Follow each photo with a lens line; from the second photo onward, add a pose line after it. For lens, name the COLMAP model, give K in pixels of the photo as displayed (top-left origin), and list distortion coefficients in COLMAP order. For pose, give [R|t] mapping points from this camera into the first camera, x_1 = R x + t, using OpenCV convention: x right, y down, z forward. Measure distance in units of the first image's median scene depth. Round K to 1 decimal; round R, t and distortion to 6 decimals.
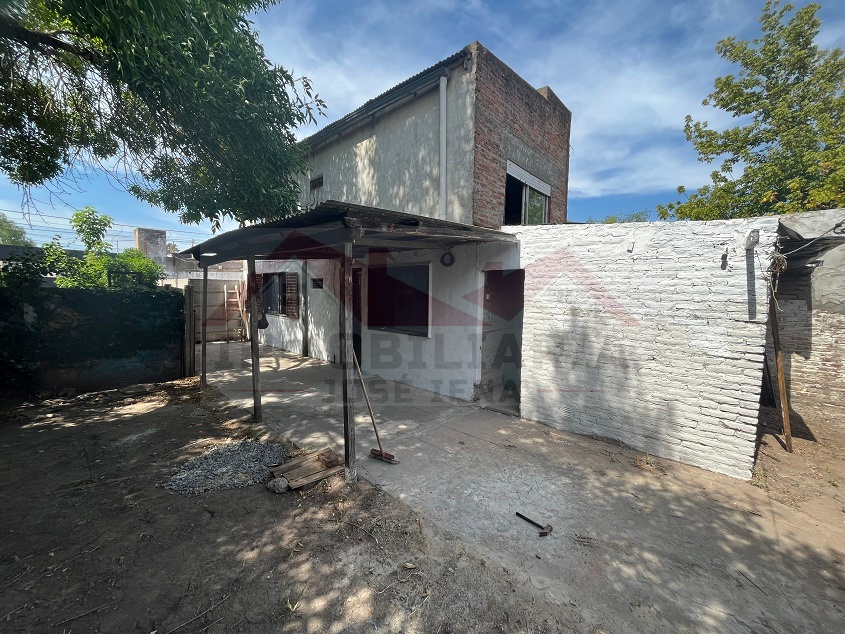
lens RADIAL K [[340.6, 0, 421.9], [0, 340.6, 317.5], [0, 0, 1]] dist [-0.002625, -0.000219]
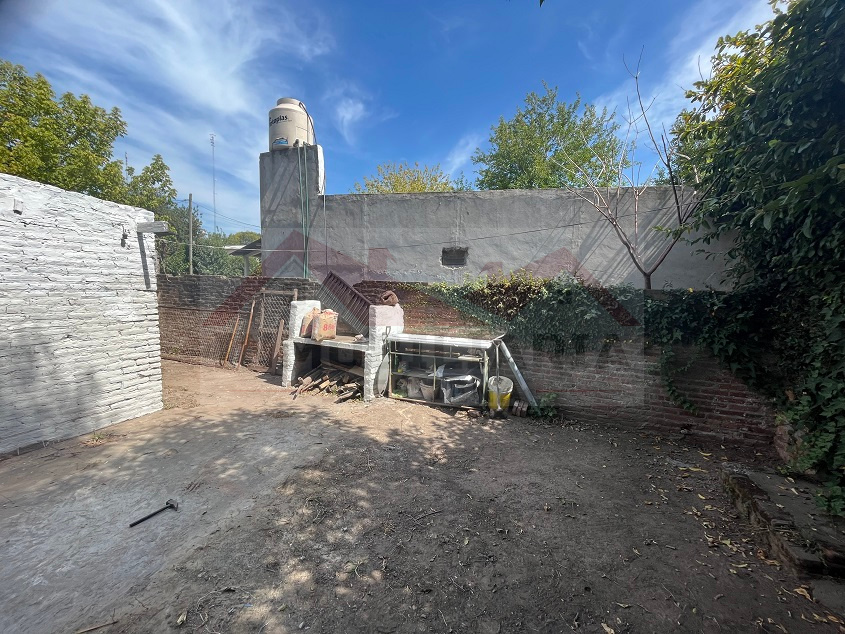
lens RADIAL K [[340.6, 0, 421.9], [0, 340.6, 317.5], [0, 0, 1]] dist [-0.002625, -0.000219]
pose [[-0.354753, -0.125902, 0.926444, -0.498605], [0.032893, 0.988598, 0.146944, -0.033679], [-0.934381, 0.082602, -0.346566, 0.395309]]
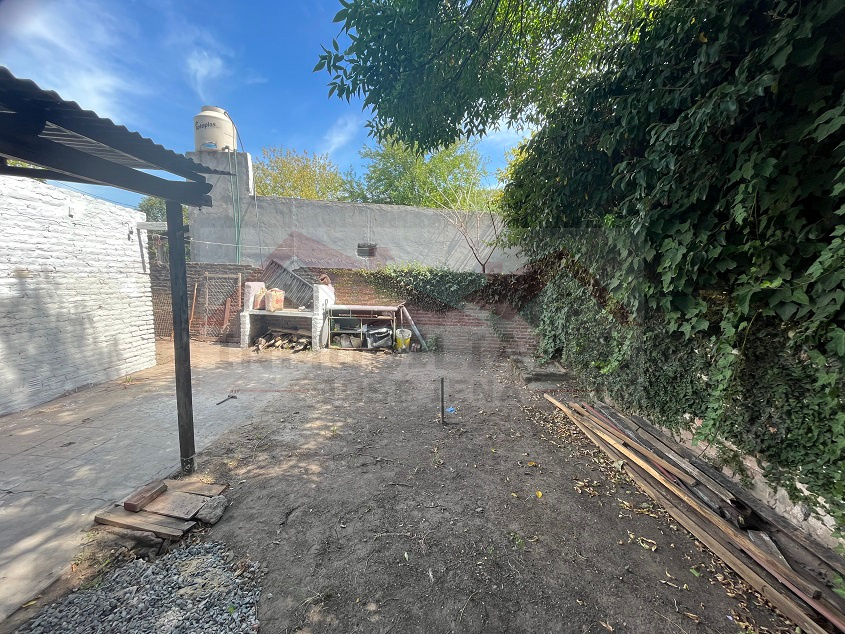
lens RADIAL K [[340.6, 0, 421.9], [0, 340.6, 317.5], [0, 0, 1]] dist [-0.002625, -0.000219]
pose [[-0.642770, -0.143824, 0.752437, -0.999392], [0.009362, 0.980670, 0.195447, -0.074094], [-0.766002, 0.132671, -0.628999, 0.847226]]
